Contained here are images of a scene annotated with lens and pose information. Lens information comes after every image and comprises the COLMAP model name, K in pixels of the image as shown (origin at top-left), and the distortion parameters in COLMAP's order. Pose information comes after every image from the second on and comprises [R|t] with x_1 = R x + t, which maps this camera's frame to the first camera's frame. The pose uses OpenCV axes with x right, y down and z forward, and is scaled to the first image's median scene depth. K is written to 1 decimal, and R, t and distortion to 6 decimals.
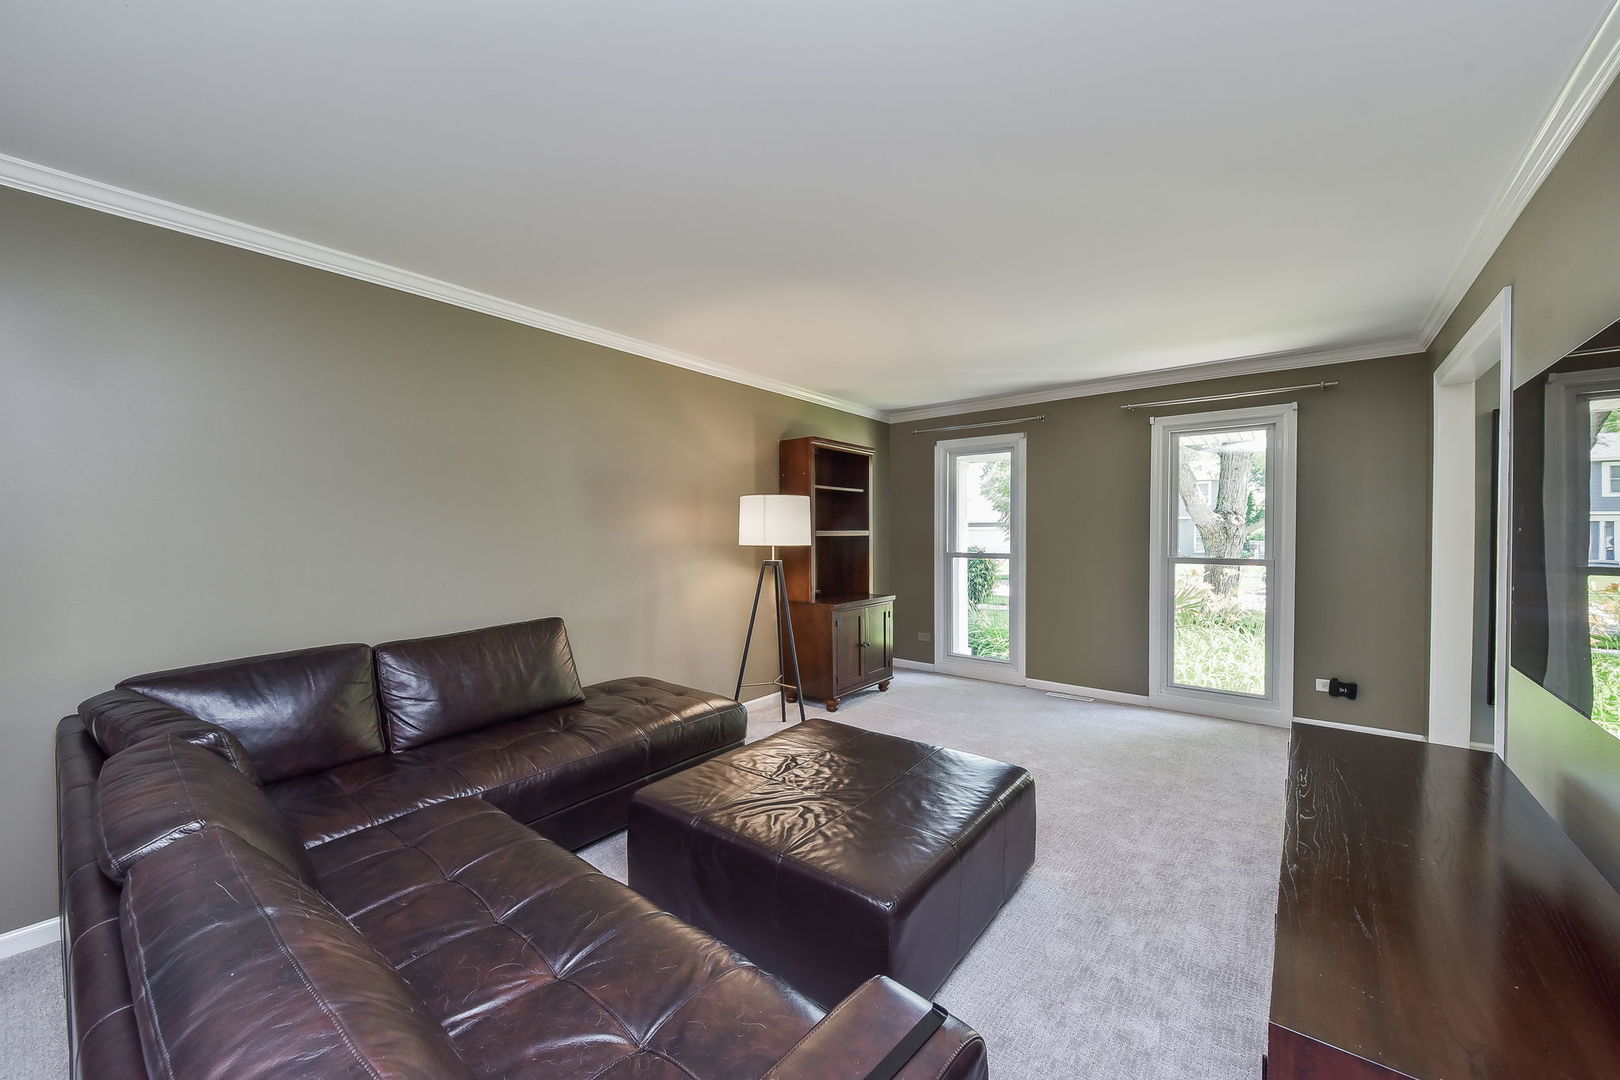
lens RADIAL K [[573.8, 0, 810.0], [0, 573.8, 540.0], [0, 0, 1]] dist [0.010747, -0.005490]
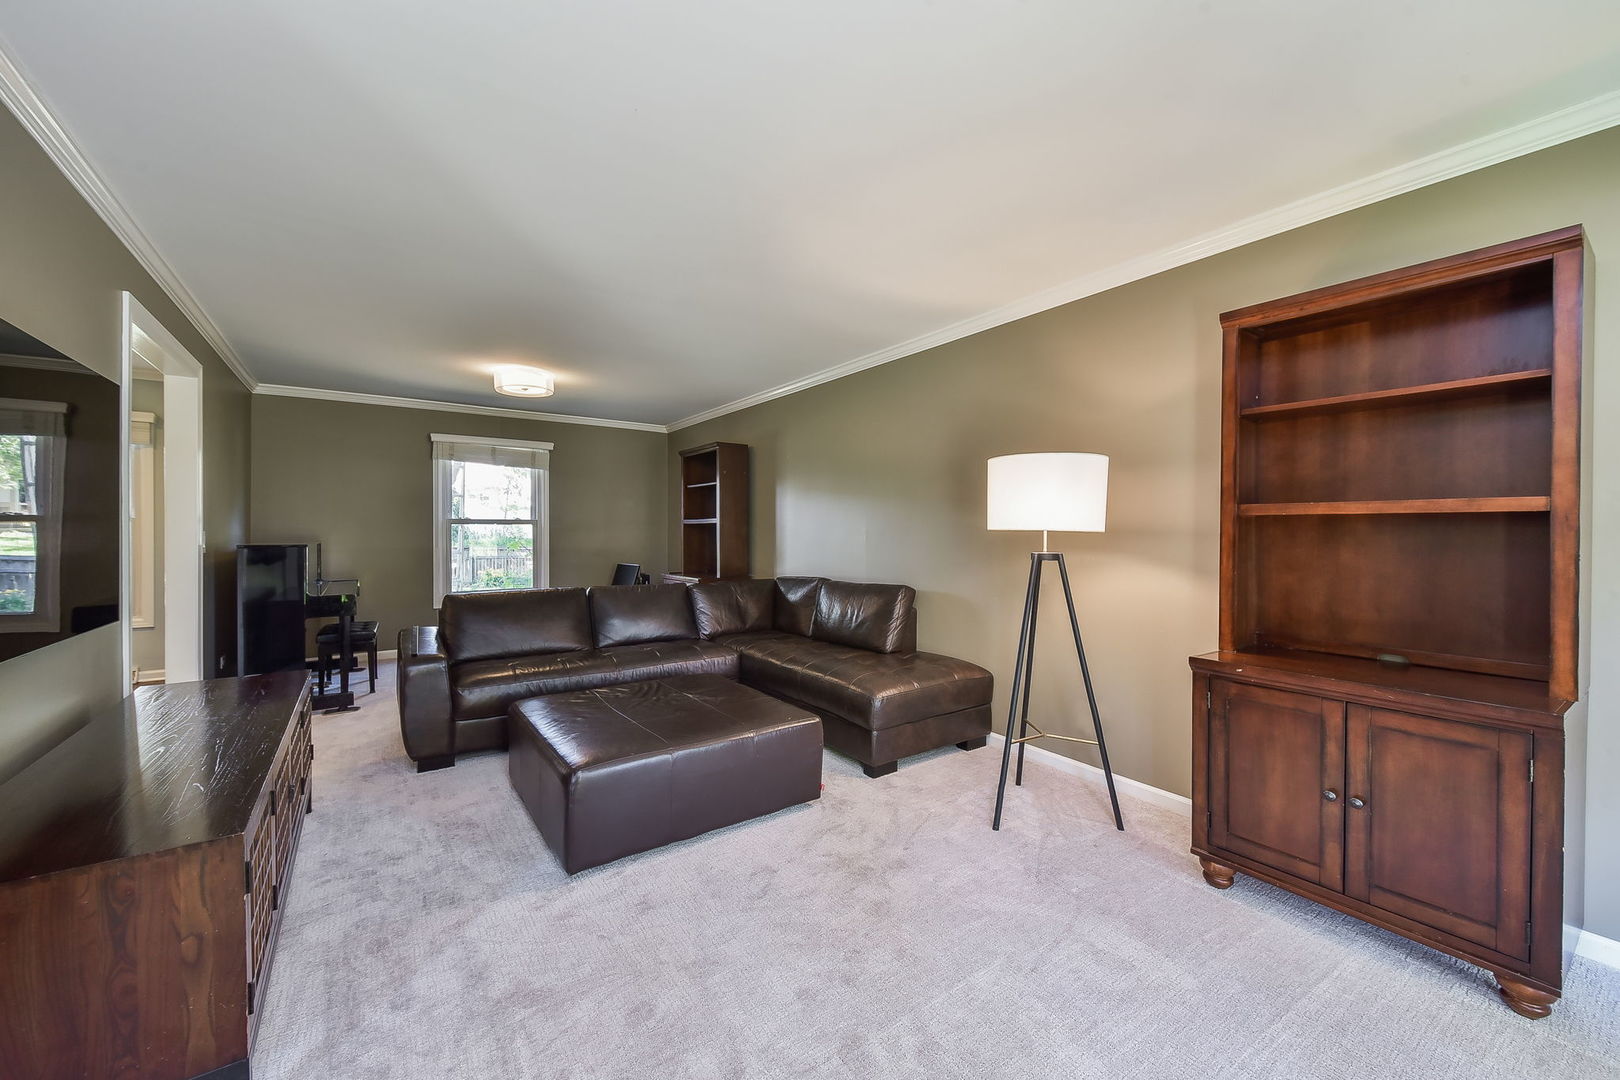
lens RADIAL K [[573.8, 0, 810.0], [0, 573.8, 540.0], [0, 0, 1]] dist [0.010747, -0.005490]
pose [[-0.289473, 0.028350, -0.956766, 1.098995], [0.001747, 0.999575, 0.029090, -0.006202], [0.957185, 0.006750, -0.289399, 1.497299]]
